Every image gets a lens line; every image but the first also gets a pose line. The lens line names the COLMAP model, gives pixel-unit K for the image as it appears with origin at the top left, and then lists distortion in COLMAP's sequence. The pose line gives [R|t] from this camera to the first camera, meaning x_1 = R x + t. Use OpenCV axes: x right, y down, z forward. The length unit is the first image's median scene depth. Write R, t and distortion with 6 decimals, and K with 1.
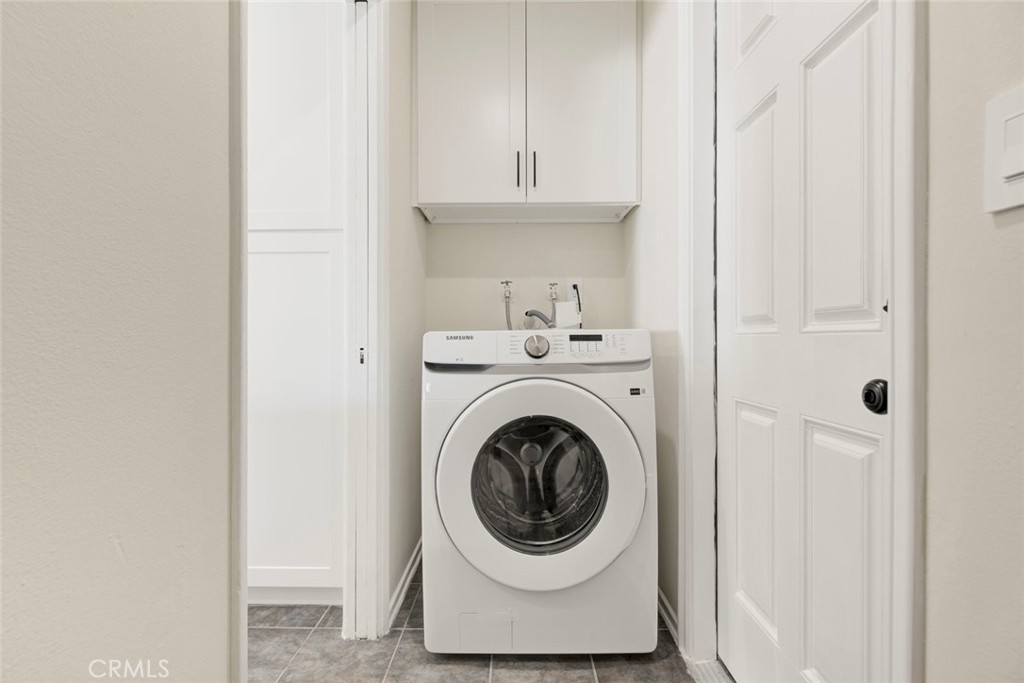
lens RADIAL K [[473.8, 0, 506.3], [0, 473.8, 346.3], [0, 0, 1]] dist [-0.000574, 0.000873]
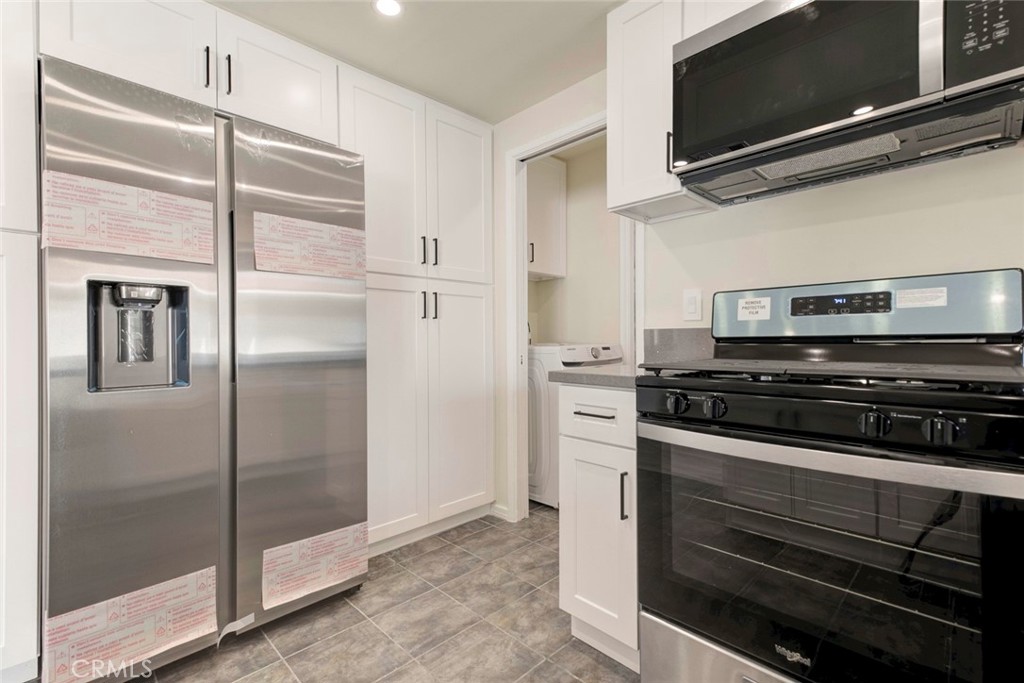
lens RADIAL K [[473.8, 0, 503.2], [0, 473.8, 339.8], [0, 0, 1]] dist [-0.000574, 0.000873]
pose [[0.702963, -0.003594, 0.711218, -1.737972], [0.008142, 0.999962, -0.002994, -0.055881], [-0.711180, 0.007896, 0.702965, -0.216912]]
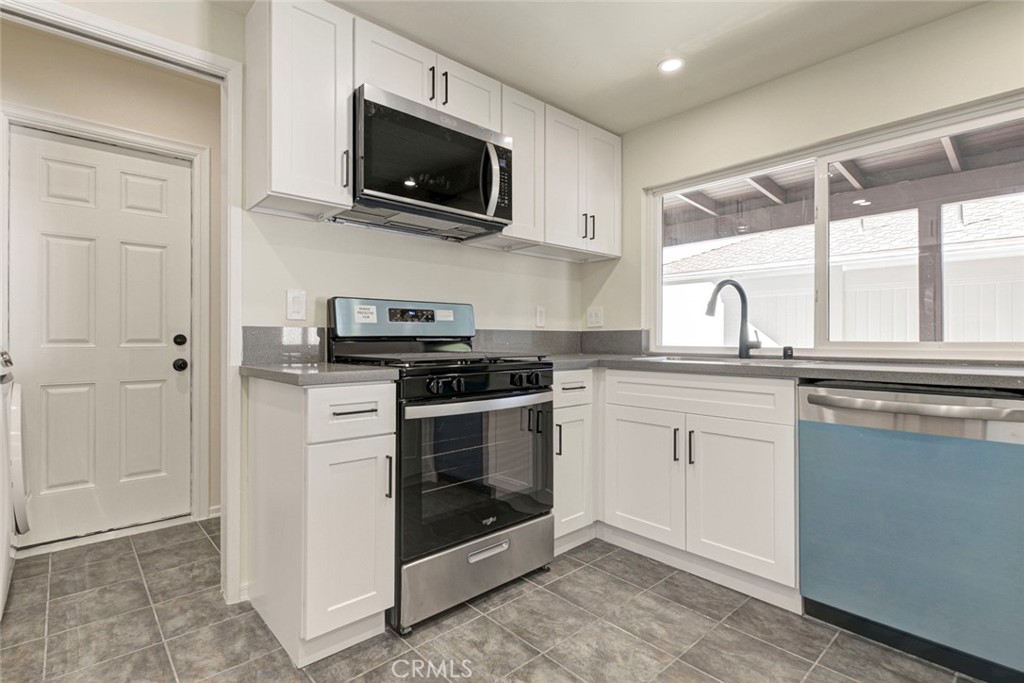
lens RADIAL K [[473.8, 0, 503.6], [0, 473.8, 340.3], [0, 0, 1]] dist [-0.000574, 0.000873]
pose [[-0.690949, -0.006342, 0.722875, -1.851701], [0.001054, 0.999952, 0.009780, -0.062226], [-0.722902, 0.007519, -0.690909, 0.899275]]
